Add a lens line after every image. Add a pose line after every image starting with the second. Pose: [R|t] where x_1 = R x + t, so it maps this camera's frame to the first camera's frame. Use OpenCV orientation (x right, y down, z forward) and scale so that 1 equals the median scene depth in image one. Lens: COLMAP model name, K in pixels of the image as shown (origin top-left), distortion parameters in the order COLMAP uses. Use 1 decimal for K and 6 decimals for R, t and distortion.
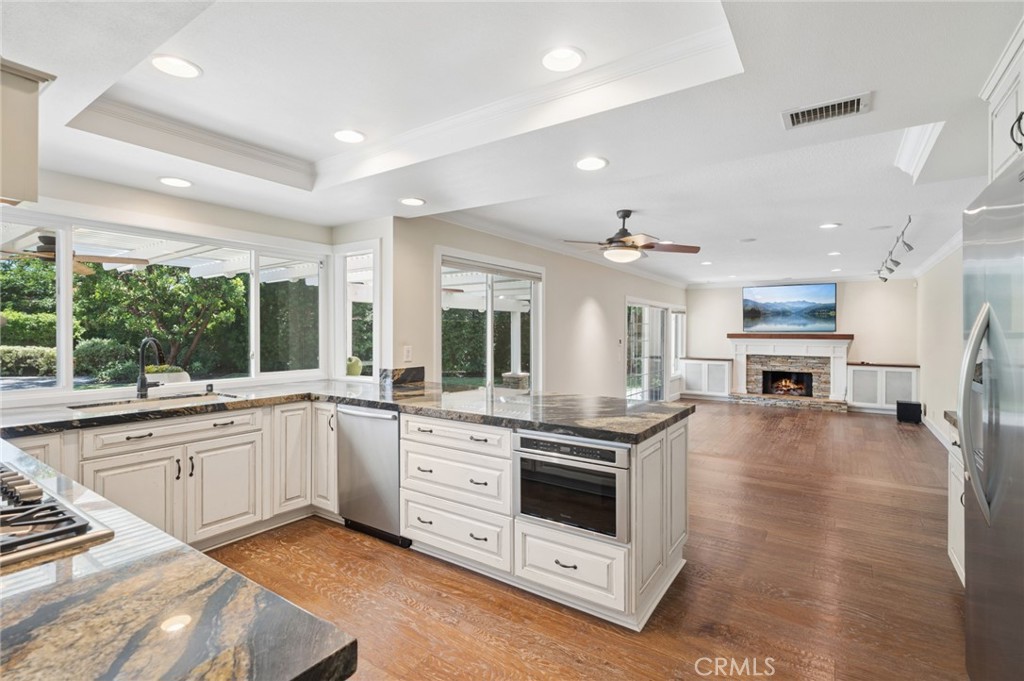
lens RADIAL K [[480.2, 0, 515.3], [0, 480.2, 333.3], [0, 0, 1]] dist [0.010381, -0.000293]
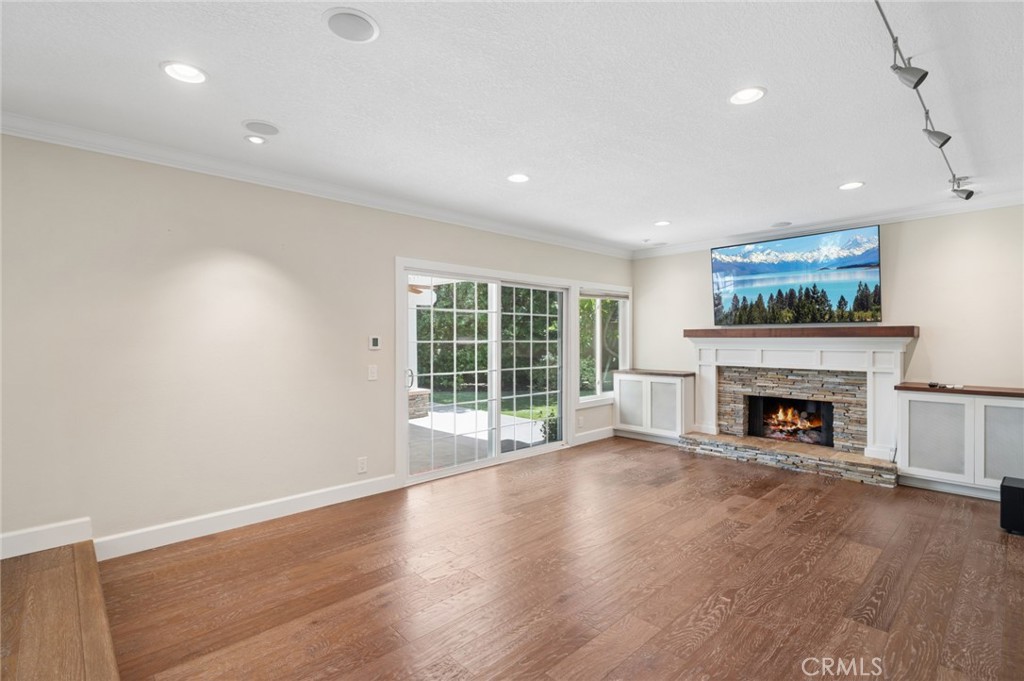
lens RADIAL K [[480.2, 0, 517.7], [0, 480.2, 338.0], [0, 0, 1]] dist [0.010381, -0.000293]
pose [[0.977423, -0.007073, -0.211175, 0.394550], [0.005916, 0.999964, -0.006109, 0.013972], [0.211211, 0.004722, 0.977429, 0.419475]]
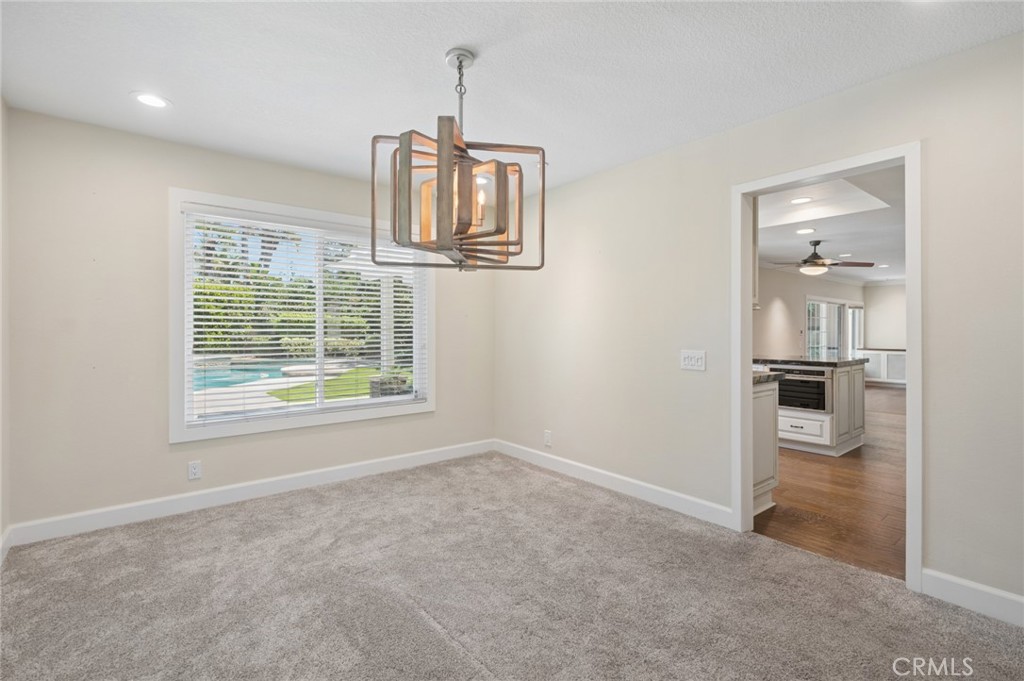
lens RADIAL K [[480.2, 0, 514.5], [0, 480.2, 335.3], [0, 0, 1]] dist [0.010381, -0.000293]
pose [[0.959322, -0.005280, -0.282265, -0.116207], [0.005791, 0.999983, 0.000977, 0.016444], [0.282255, -0.002571, 0.959336, -0.331216]]
